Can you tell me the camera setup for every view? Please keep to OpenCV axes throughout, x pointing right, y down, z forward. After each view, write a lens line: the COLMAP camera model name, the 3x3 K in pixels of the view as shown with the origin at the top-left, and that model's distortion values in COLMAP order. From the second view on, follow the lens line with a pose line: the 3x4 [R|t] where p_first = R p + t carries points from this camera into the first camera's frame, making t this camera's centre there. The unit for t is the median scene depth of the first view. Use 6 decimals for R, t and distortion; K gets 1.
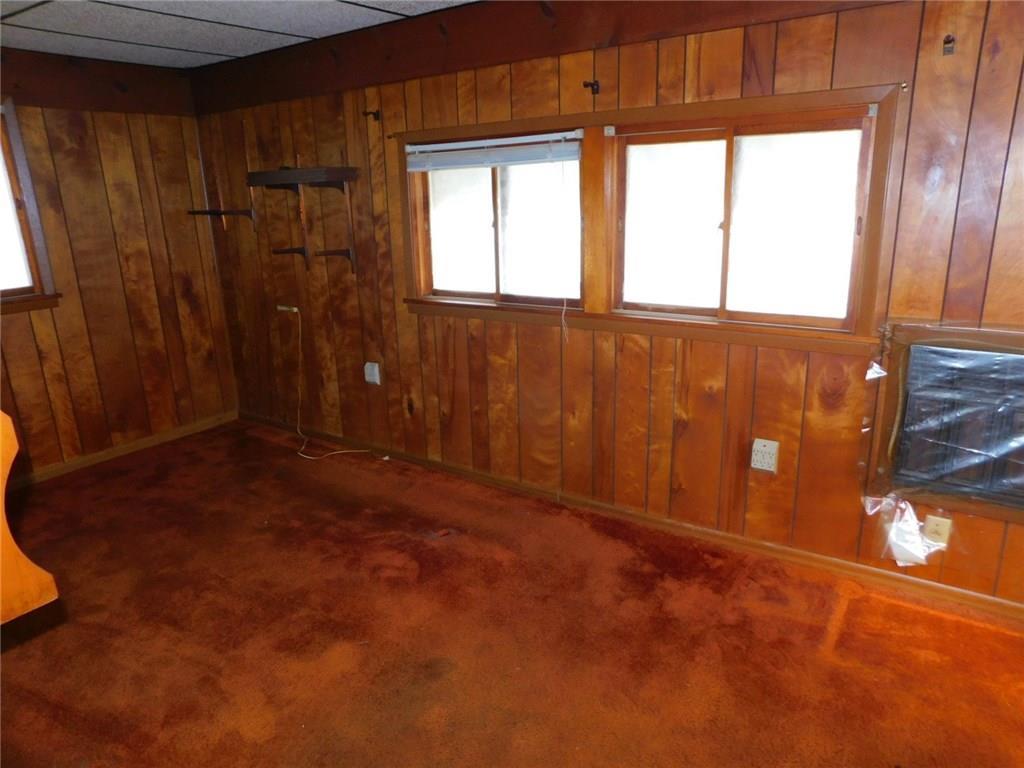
lens RADIAL K [[675.4, 0, 515.1], [0, 675.4, 377.9], [0, 0, 1]] dist [-0.058802, 0.053226]
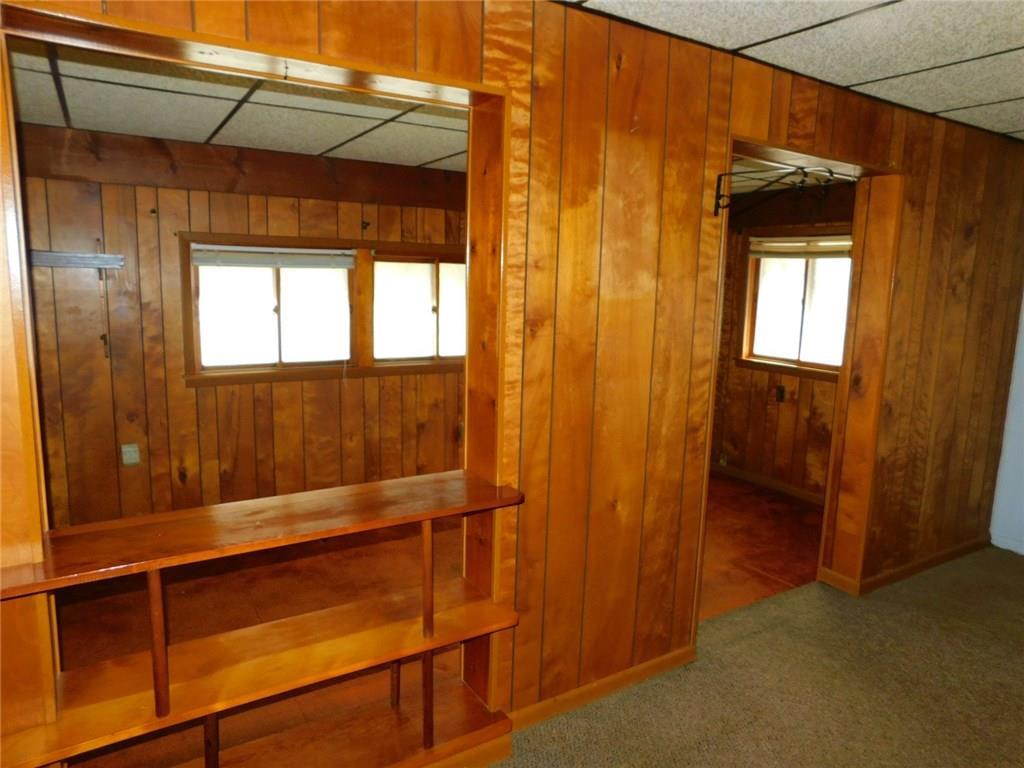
lens RADIAL K [[675.4, 0, 515.1], [0, 675.4, 377.9], [0, 0, 1]] dist [-0.058802, 0.053226]
pose [[0.419832, -0.092977, 0.902827, -1.045176], [0.197562, 0.980248, 0.009080, -0.017983], [-0.885839, 0.174552, 0.429908, 0.048196]]
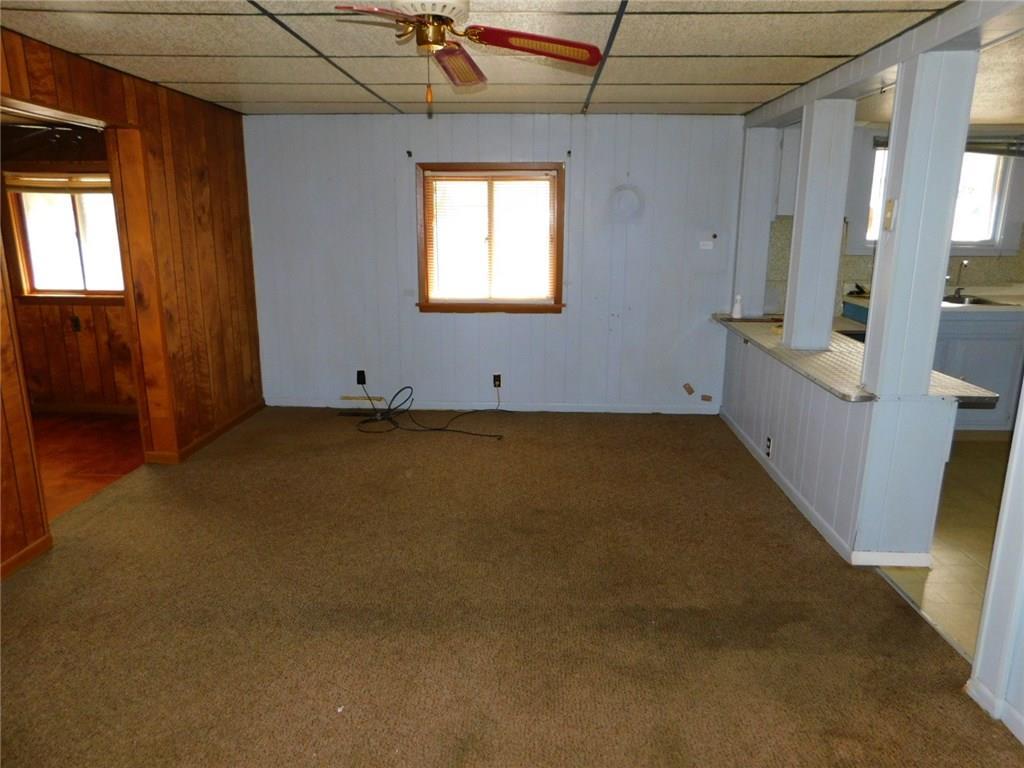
lens RADIAL K [[675.4, 0, 515.1], [0, 675.4, 377.9], [0, 0, 1]] dist [-0.058802, 0.053226]
pose [[-0.516949, -0.171002, 0.838762, -1.835956], [0.230882, 0.915677, 0.328981, -0.004434], [-0.824292, 0.363722, -0.433878, 0.033756]]
